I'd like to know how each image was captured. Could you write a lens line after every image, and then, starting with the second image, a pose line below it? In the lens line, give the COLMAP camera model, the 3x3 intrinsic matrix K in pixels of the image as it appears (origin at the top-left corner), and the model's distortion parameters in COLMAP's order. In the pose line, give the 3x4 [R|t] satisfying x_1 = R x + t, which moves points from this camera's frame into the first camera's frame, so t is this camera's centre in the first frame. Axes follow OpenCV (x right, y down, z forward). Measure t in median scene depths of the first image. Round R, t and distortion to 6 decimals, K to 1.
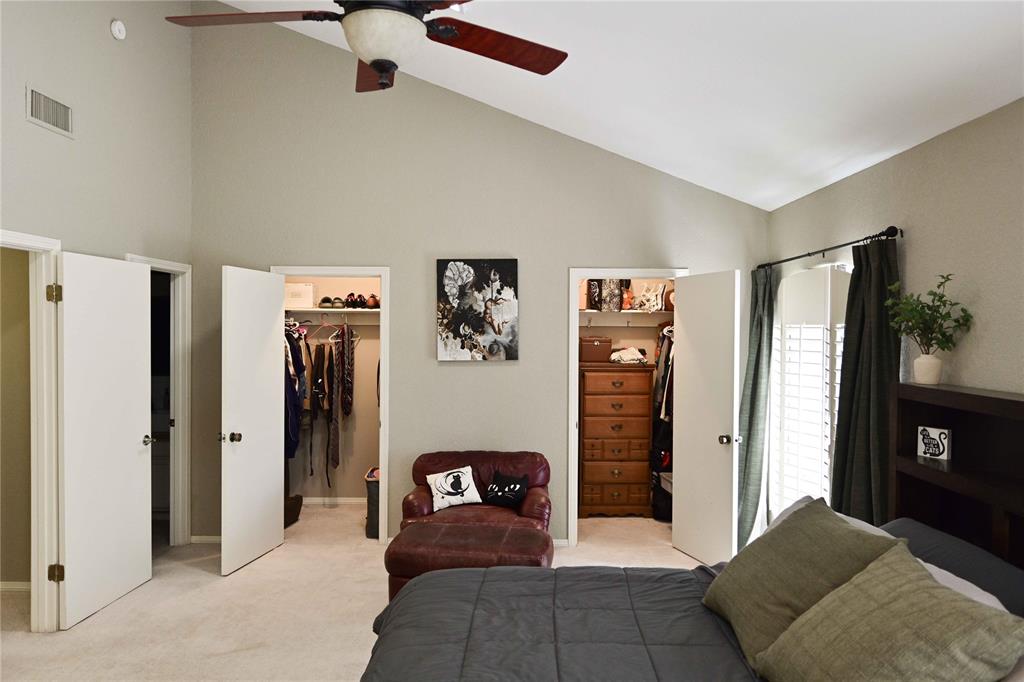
lens RADIAL K [[743.1, 0, 512.3], [0, 743.1, 336.7], [0, 0, 1]] dist [-0.000999, -0.001688]
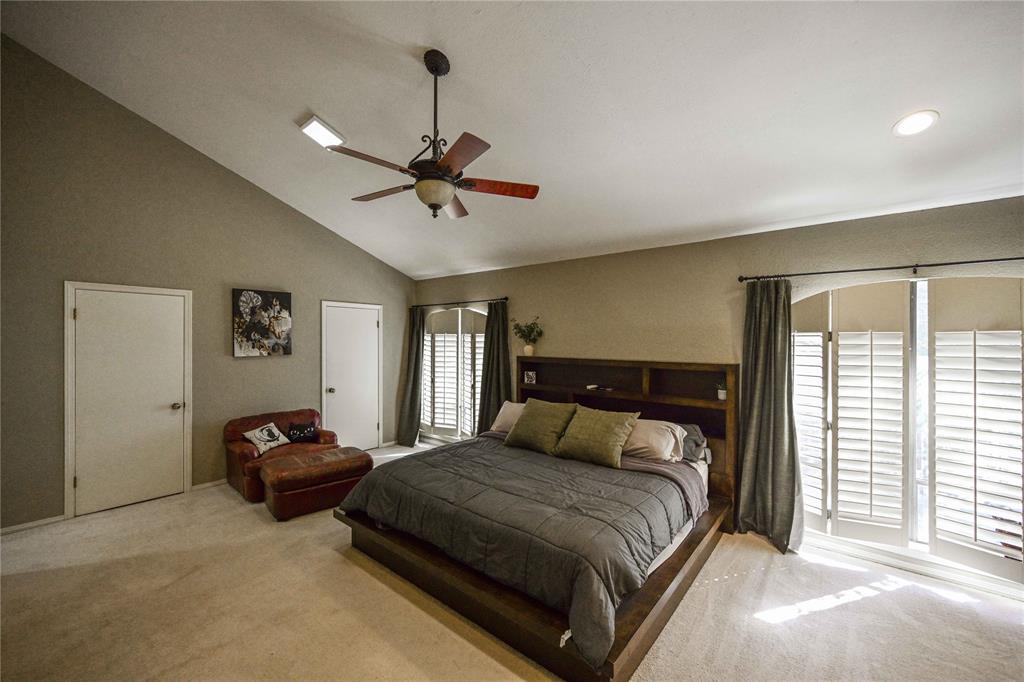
lens RADIAL K [[405.5, 0, 519.5], [0, 405.5, 334.2], [0, 0, 1]] dist [-0.005980, 0.000481]
pose [[0.617026, 0.008857, 0.786893, -0.384455], [0.006077, 0.999853, -0.016019, 0.003772], [-0.786919, 0.014667, 0.616882, 0.053637]]
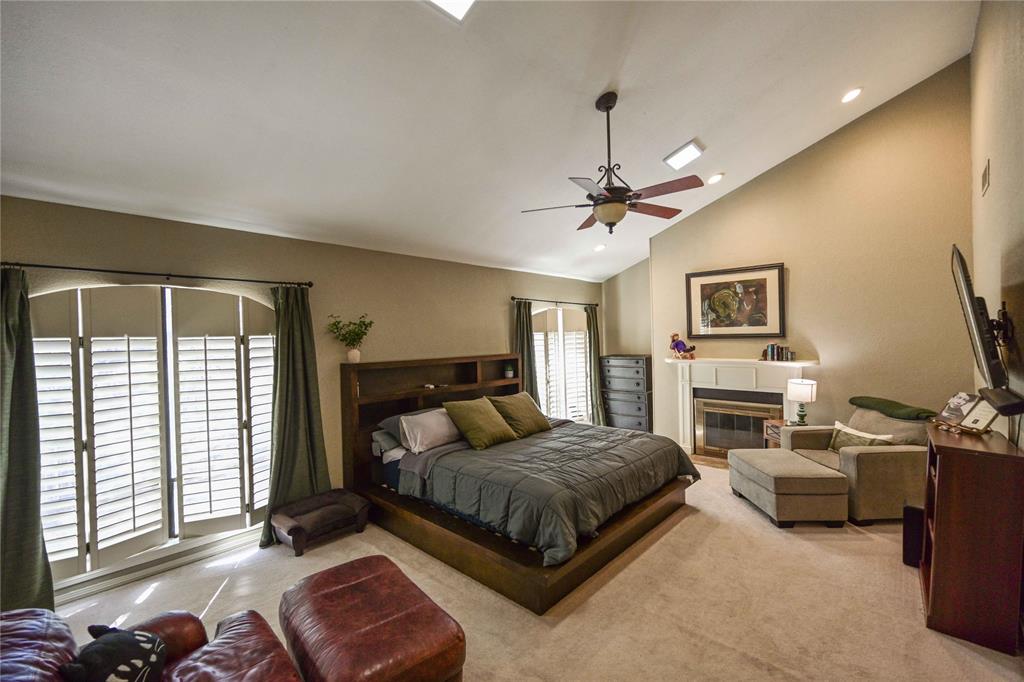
lens RADIAL K [[405.5, 0, 521.1], [0, 405.5, 342.7], [0, 0, 1]] dist [-0.005980, 0.000481]
pose [[-0.737986, 0.004448, 0.674802, -0.351465], [0.028022, 0.999318, 0.024059, -0.005978], [-0.674234, 0.036664, -0.737607, 0.901470]]
